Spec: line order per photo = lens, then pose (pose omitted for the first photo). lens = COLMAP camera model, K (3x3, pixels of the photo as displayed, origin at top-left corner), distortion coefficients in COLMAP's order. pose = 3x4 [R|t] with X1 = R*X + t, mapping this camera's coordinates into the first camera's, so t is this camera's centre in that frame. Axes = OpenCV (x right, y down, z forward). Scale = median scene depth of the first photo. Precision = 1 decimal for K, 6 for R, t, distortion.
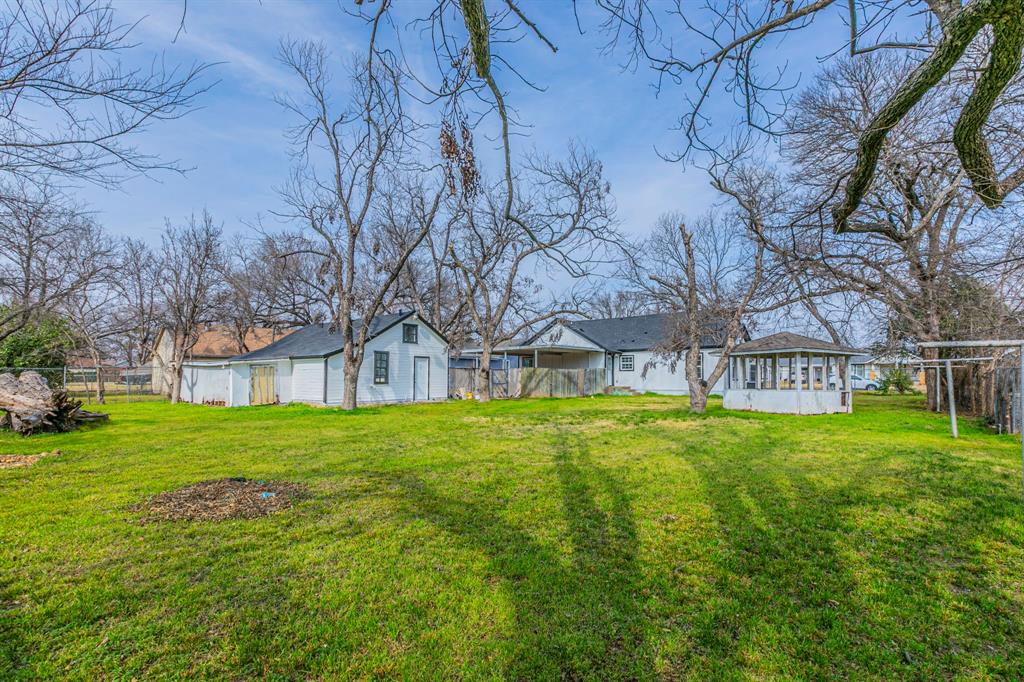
lens RADIAL K [[493.9, 0, 512.0], [0, 493.9, 357.3], [0, 0, 1]] dist [-0.000057, -0.000102]
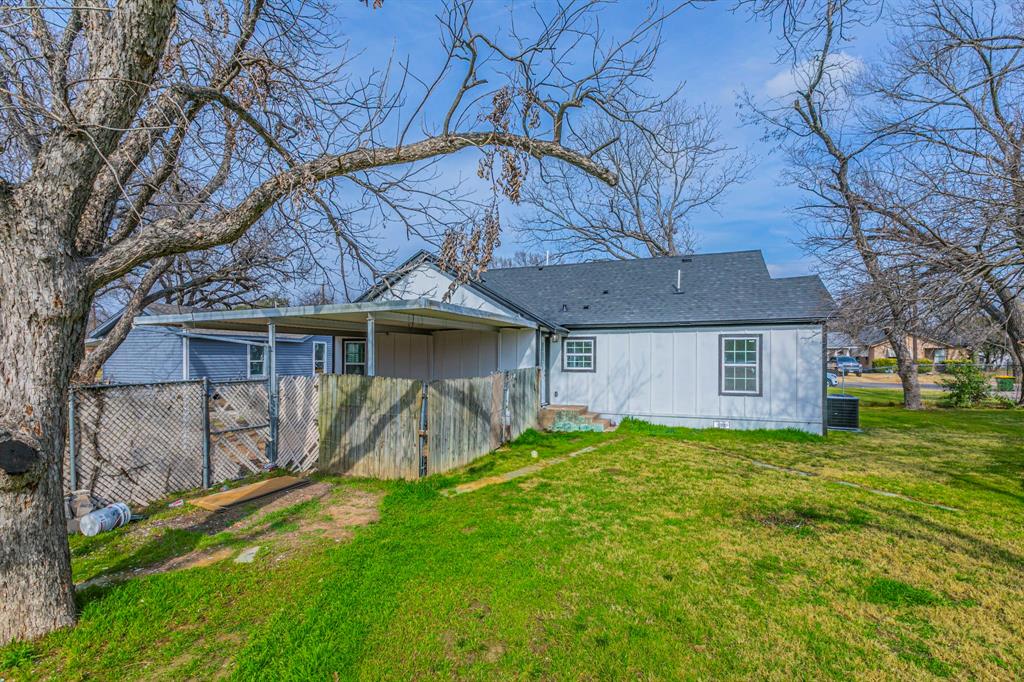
lens RADIAL K [[493.9, 0, 512.0], [0, 493.9, 357.3], [0, 0, 1]] dist [-0.000057, -0.000102]
pose [[0.950050, 0.001041, 0.312097, 0.034675], [-0.014830, 0.999016, 0.041810, -0.004441], [-0.311746, -0.044350, 0.949130, 0.652051]]
